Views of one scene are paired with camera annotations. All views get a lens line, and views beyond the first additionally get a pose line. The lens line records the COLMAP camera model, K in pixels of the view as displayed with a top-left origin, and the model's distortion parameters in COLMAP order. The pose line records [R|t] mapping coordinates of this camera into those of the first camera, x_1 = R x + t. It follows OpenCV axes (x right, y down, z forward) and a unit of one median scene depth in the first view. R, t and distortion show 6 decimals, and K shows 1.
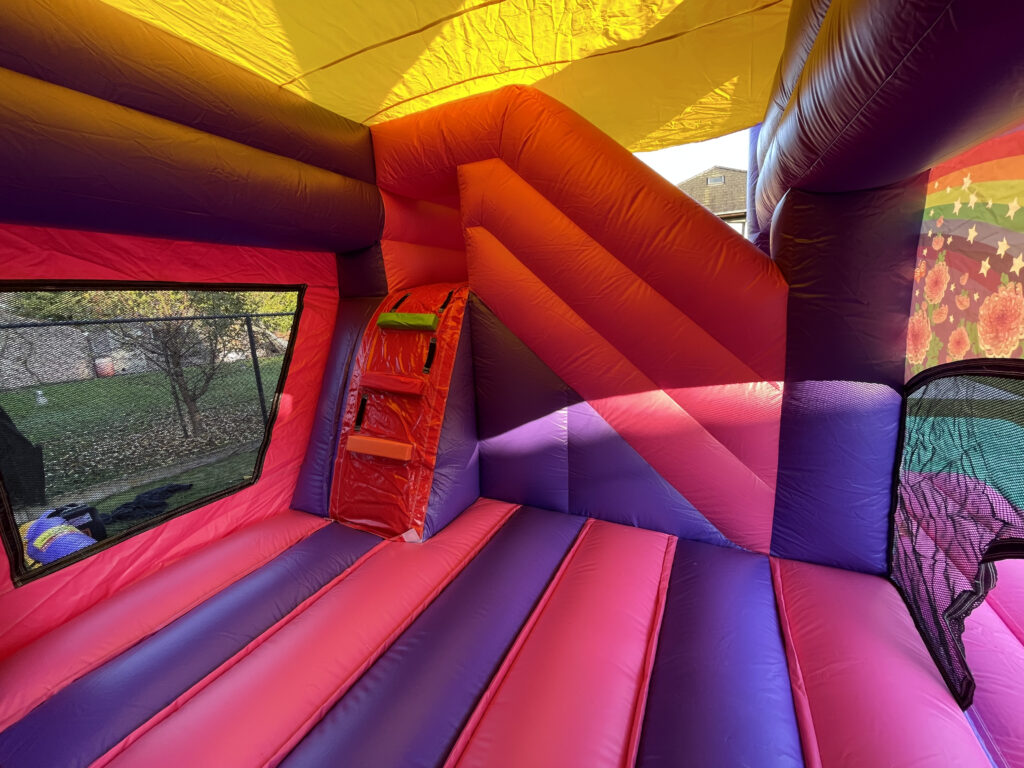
lens RADIAL K [[412.6, 0, 511.6], [0, 412.6, 387.6], [0, 0, 1]] dist [0.000115, -0.000723]
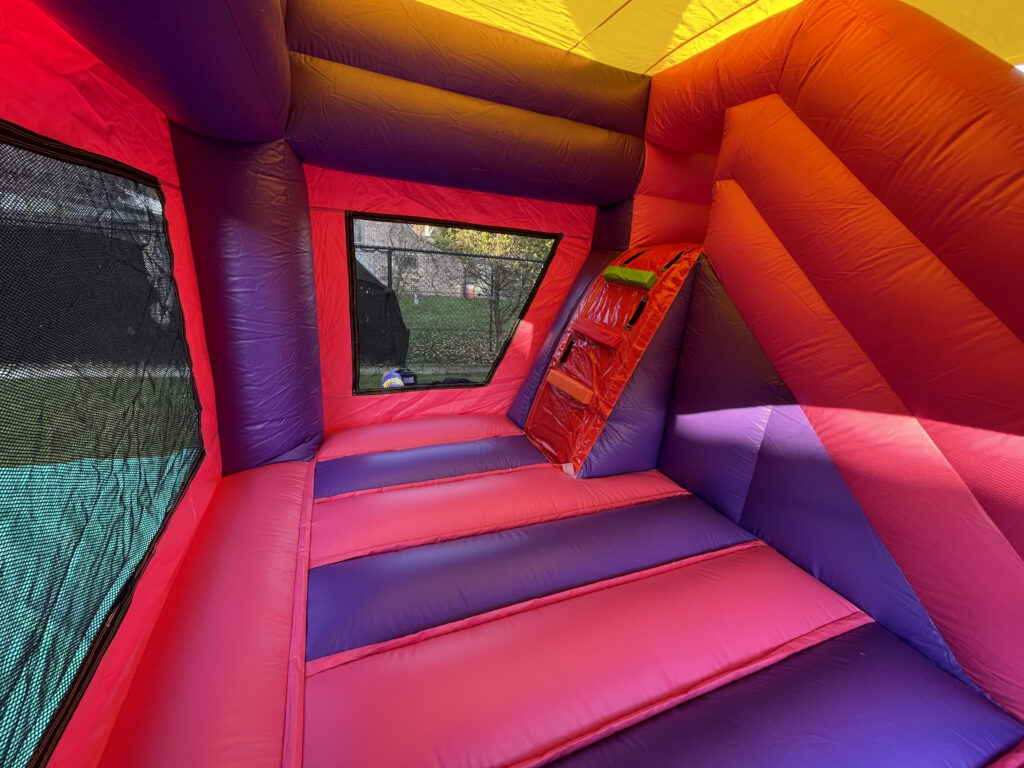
lens RADIAL K [[412.6, 0, 511.6], [0, 412.6, 387.6], [0, 0, 1]] dist [0.000115, -0.000723]
pose [[0.750158, 0.290338, -0.594111, 0.224118], [-0.240746, 0.956708, 0.163557, 0.004672], [0.615877, 0.020336, 0.787580, 0.024883]]
